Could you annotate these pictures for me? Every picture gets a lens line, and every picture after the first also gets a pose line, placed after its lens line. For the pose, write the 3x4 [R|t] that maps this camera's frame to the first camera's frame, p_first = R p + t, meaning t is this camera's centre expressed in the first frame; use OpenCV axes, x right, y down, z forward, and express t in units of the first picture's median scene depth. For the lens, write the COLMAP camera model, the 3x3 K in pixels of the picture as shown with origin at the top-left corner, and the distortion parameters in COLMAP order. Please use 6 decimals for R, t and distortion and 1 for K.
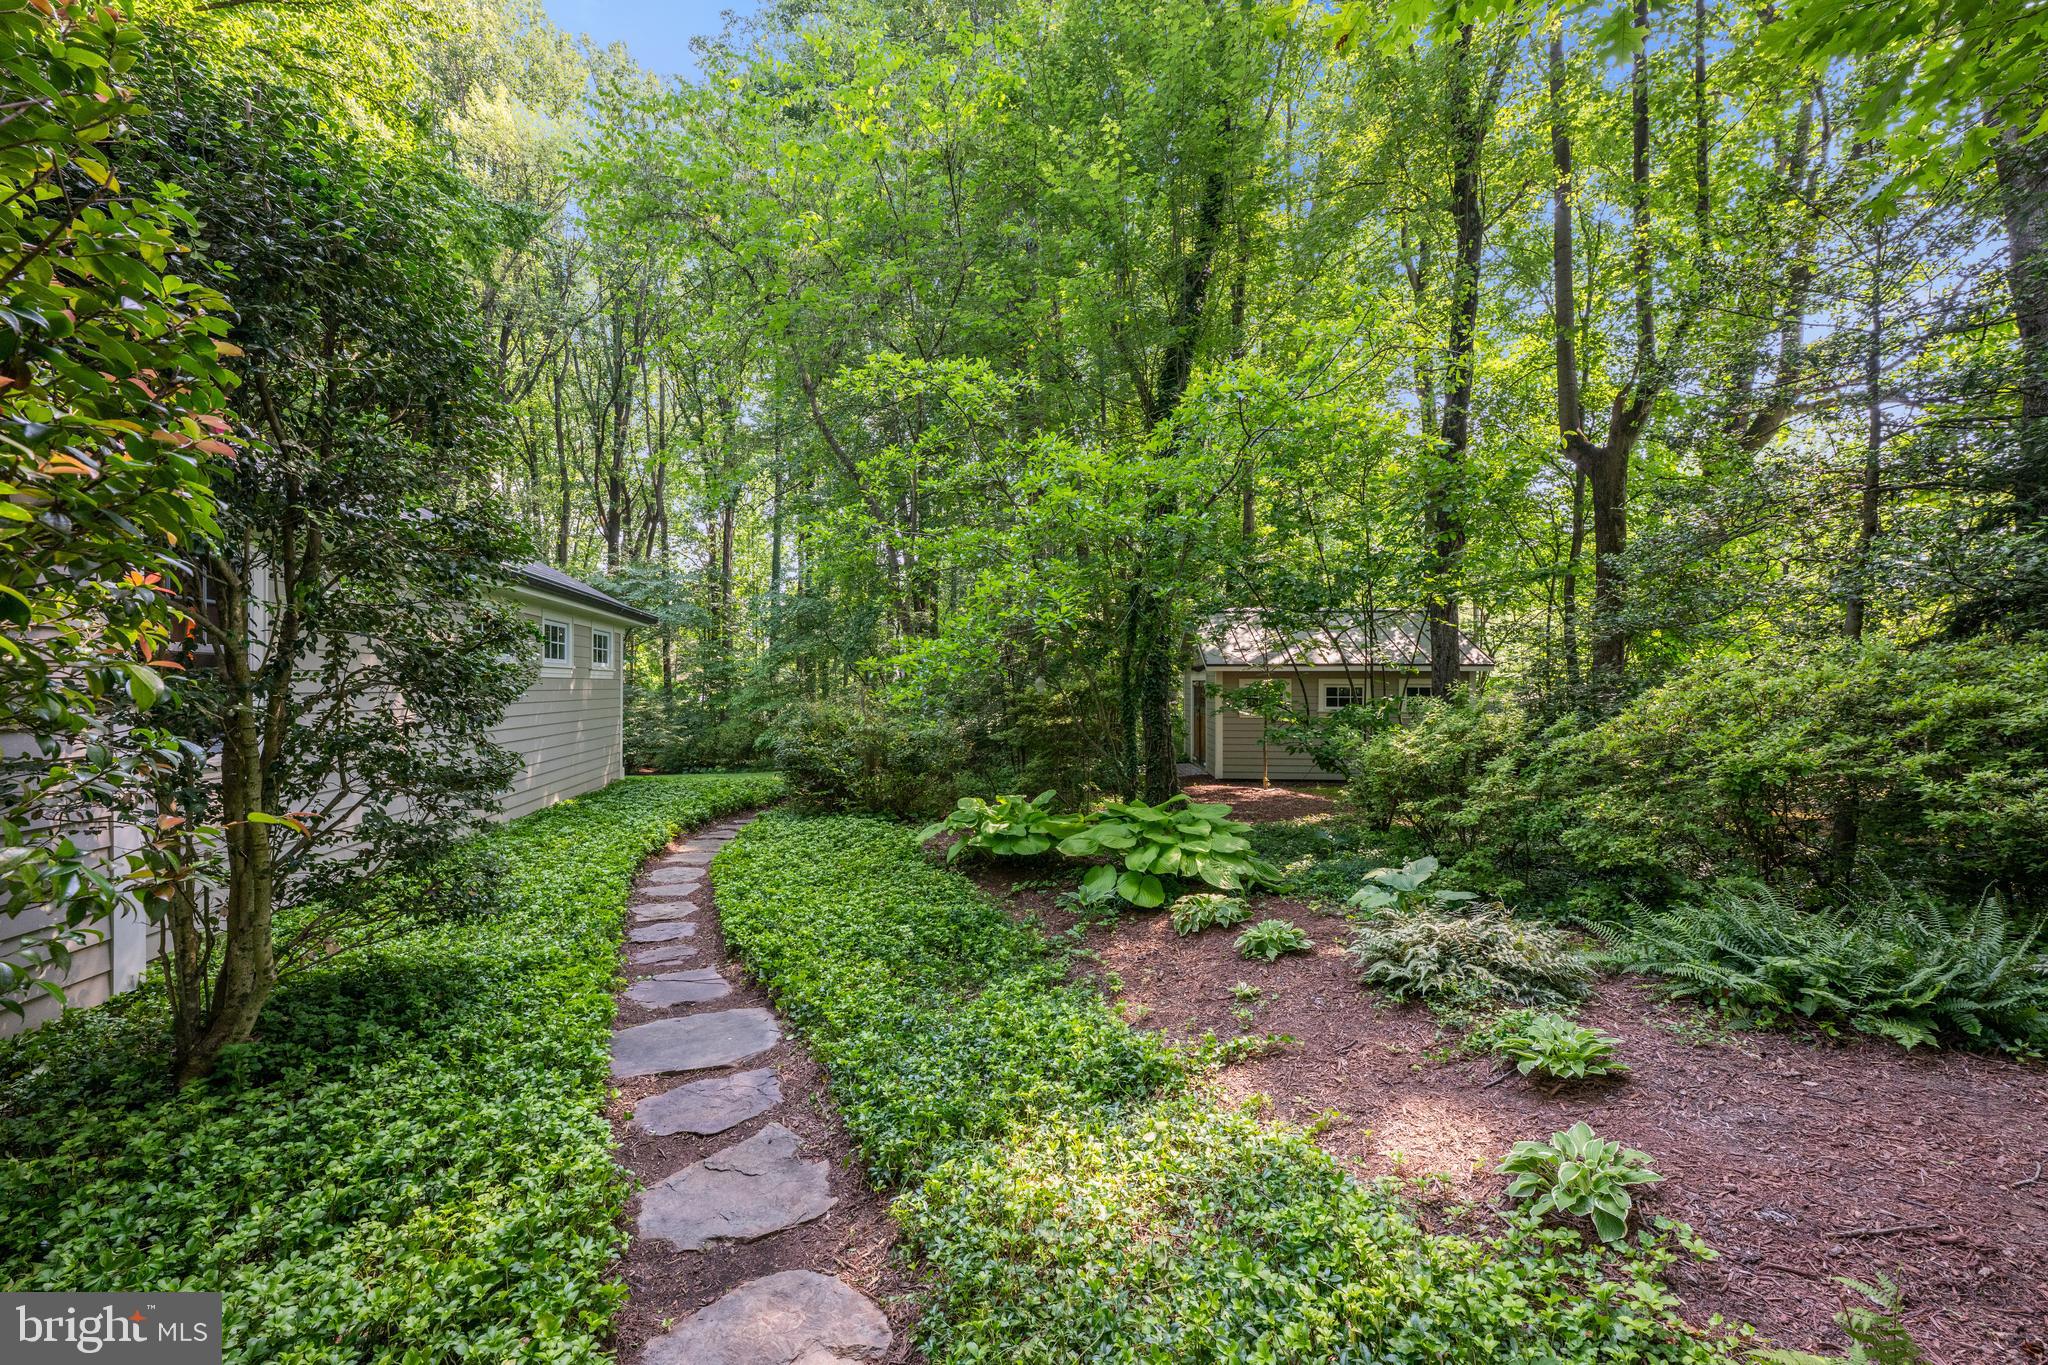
lens RADIAL K [[809.4, 0, 1022.6], [0, 809.4, 689.5], [0, 0, 1]] dist [-0.001683, -0.000566]
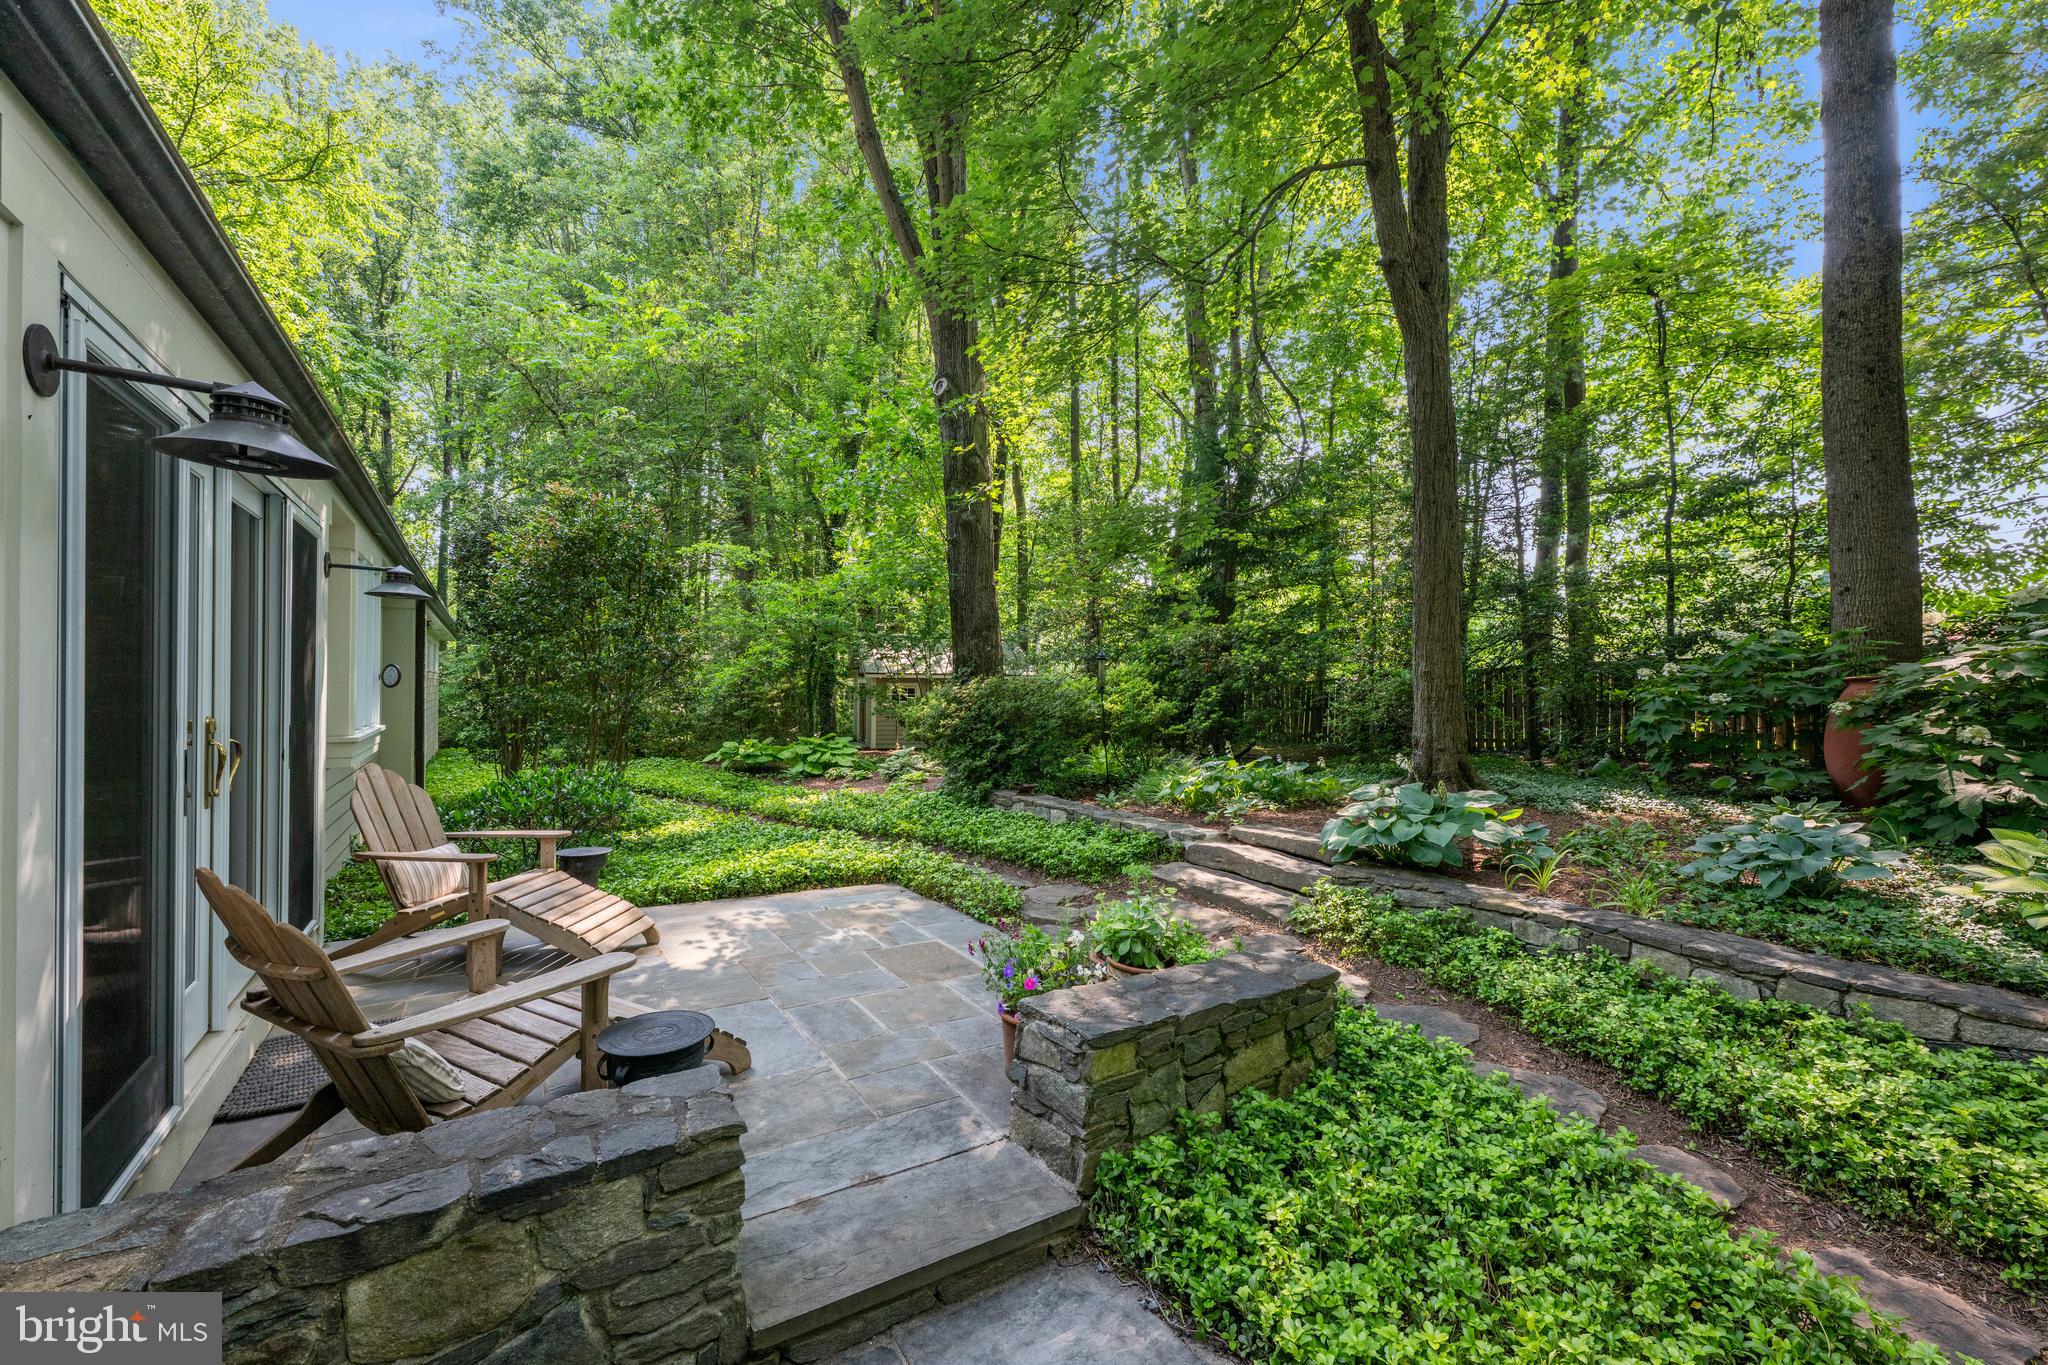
lens RADIAL K [[809.4, 0, 1029.3], [0, 809.4, 687.9], [0, 0, 1]] dist [-0.001683, -0.000566]
pose [[0.924394, 0.015700, 0.381117, -0.164397], [-0.014852, 0.999876, -0.005166, -0.001203], [-0.381151, -0.000885, 0.924512, -1.325171]]
